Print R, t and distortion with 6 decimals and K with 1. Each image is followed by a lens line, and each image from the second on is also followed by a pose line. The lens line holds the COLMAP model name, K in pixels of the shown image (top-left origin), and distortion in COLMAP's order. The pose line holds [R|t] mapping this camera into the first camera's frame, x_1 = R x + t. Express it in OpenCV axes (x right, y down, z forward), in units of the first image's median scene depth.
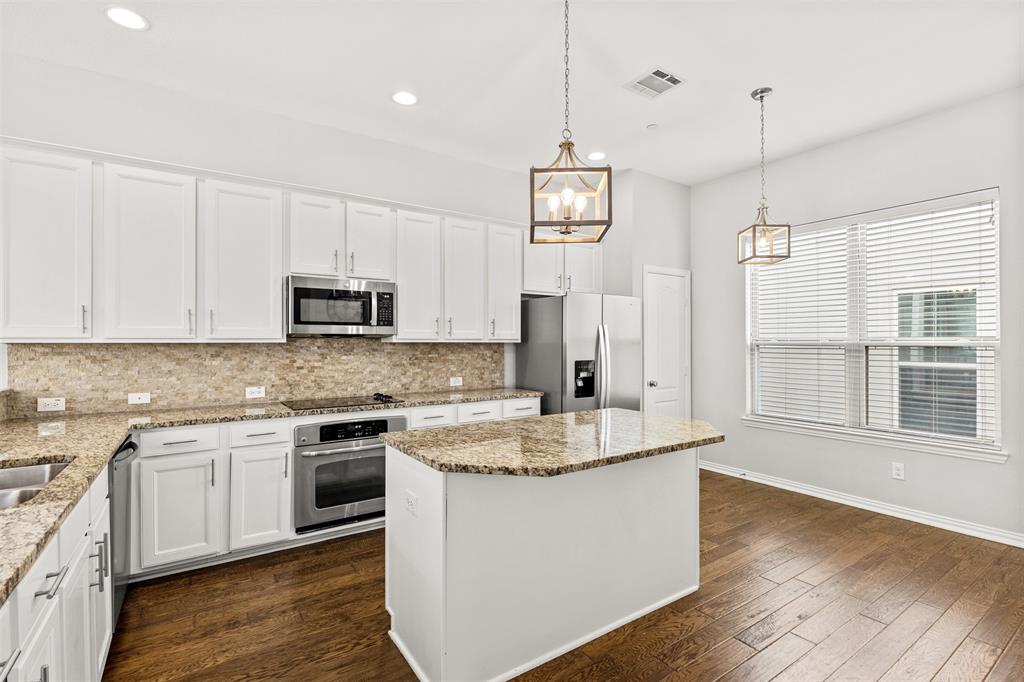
lens RADIAL K [[475.7, 0, 512.9], [0, 475.7, 337.9], [0, 0, 1]] dist [-0.004459, -0.001438]
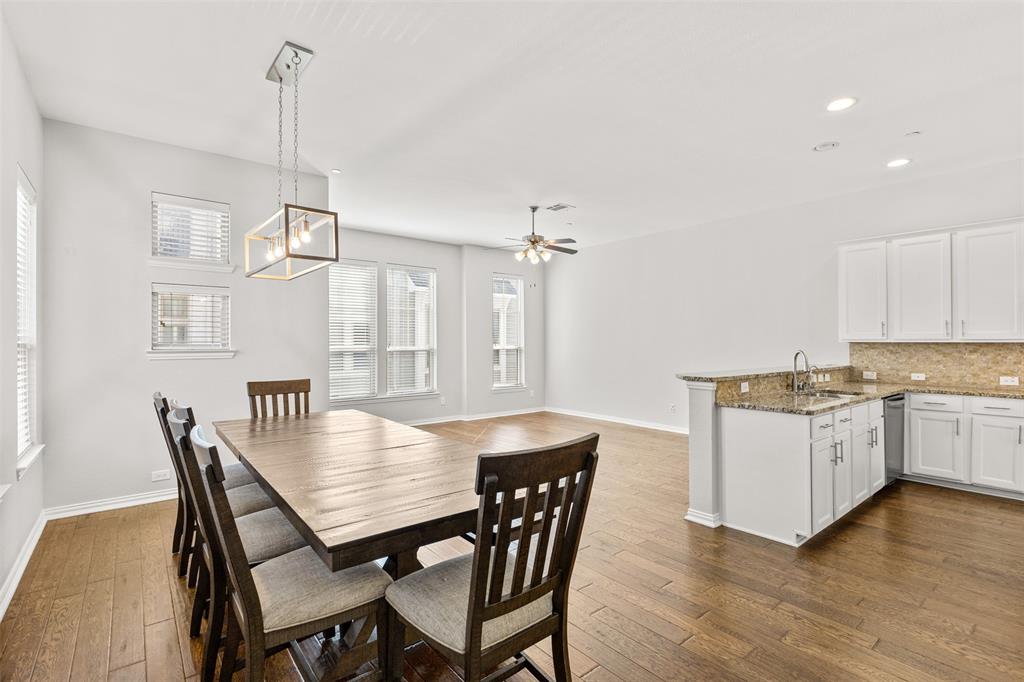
lens RADIAL K [[475.7, 0, 512.9], [0, 475.7, 337.9], [0, 0, 1]] dist [-0.004459, -0.001438]
pose [[0.093903, -0.003899, -0.995574, 0.622421], [0.010982, 0.999936, -0.002880, -0.013663], [0.995521, -0.010663, 0.093940, -0.472529]]
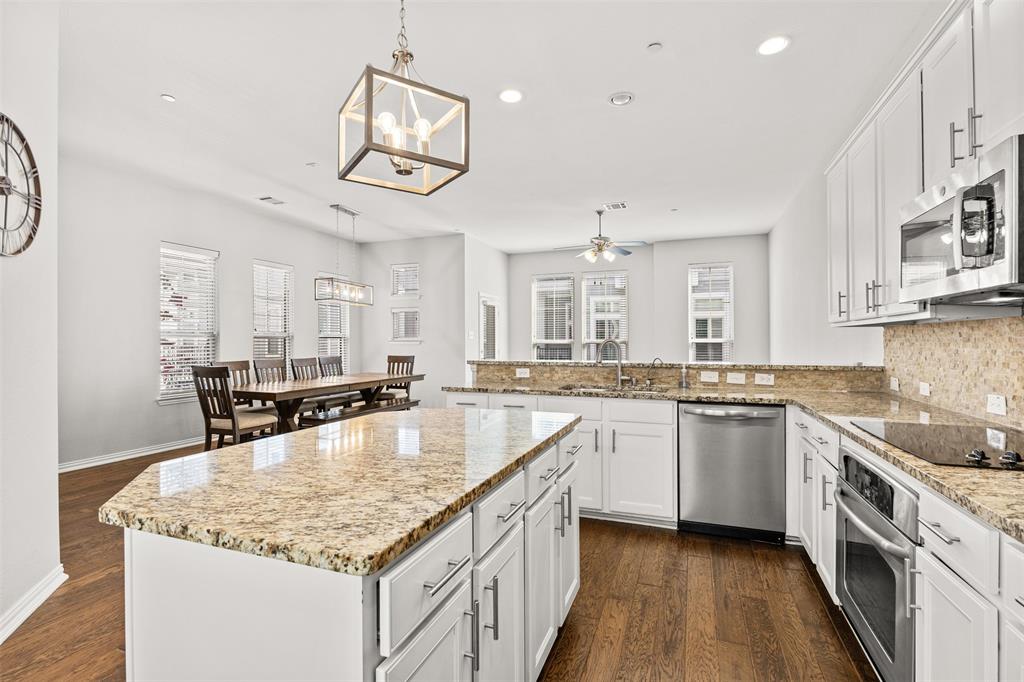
lens RADIAL K [[475.7, 0, 512.9], [0, 475.7, 337.9], [0, 0, 1]] dist [-0.004459, -0.001438]
pose [[-0.815298, 0.000628, -0.579041, 0.276139], [0.011539, 0.999818, -0.015164, 0.036263], [0.578926, -0.019045, -0.815158, 1.150585]]
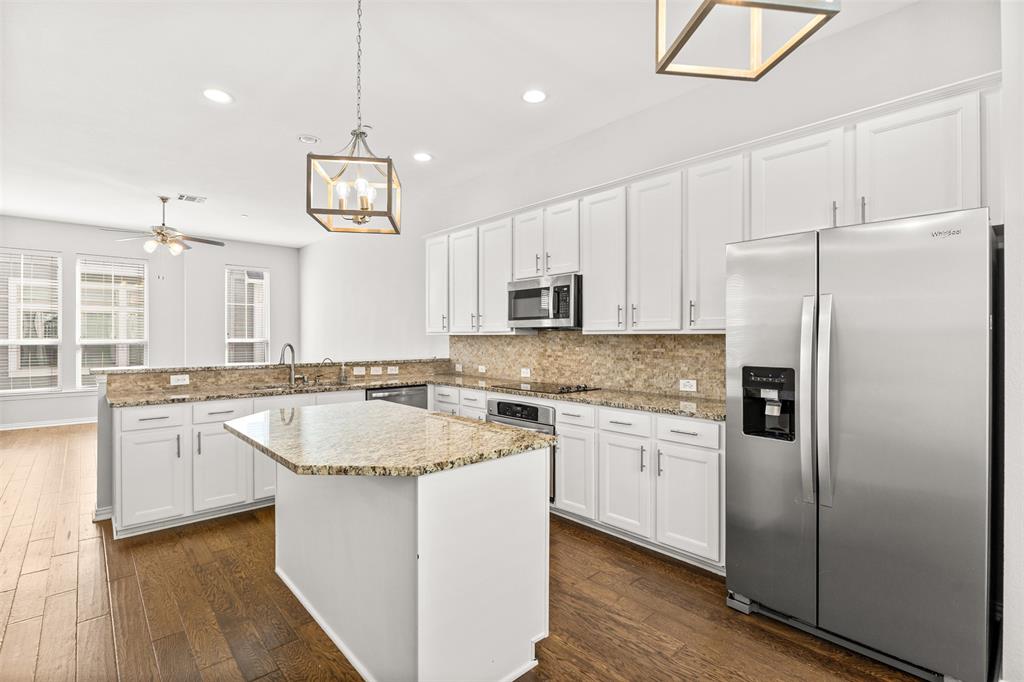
lens RADIAL K [[475.7, 0, 512.9], [0, 475.7, 337.9], [0, 0, 1]] dist [-0.004459, -0.001438]
pose [[0.143776, 0.004356, -0.989601, 0.767915], [0.010736, 0.999925, 0.005961, 0.010290], [0.989552, -0.011481, 0.143719, 0.791293]]
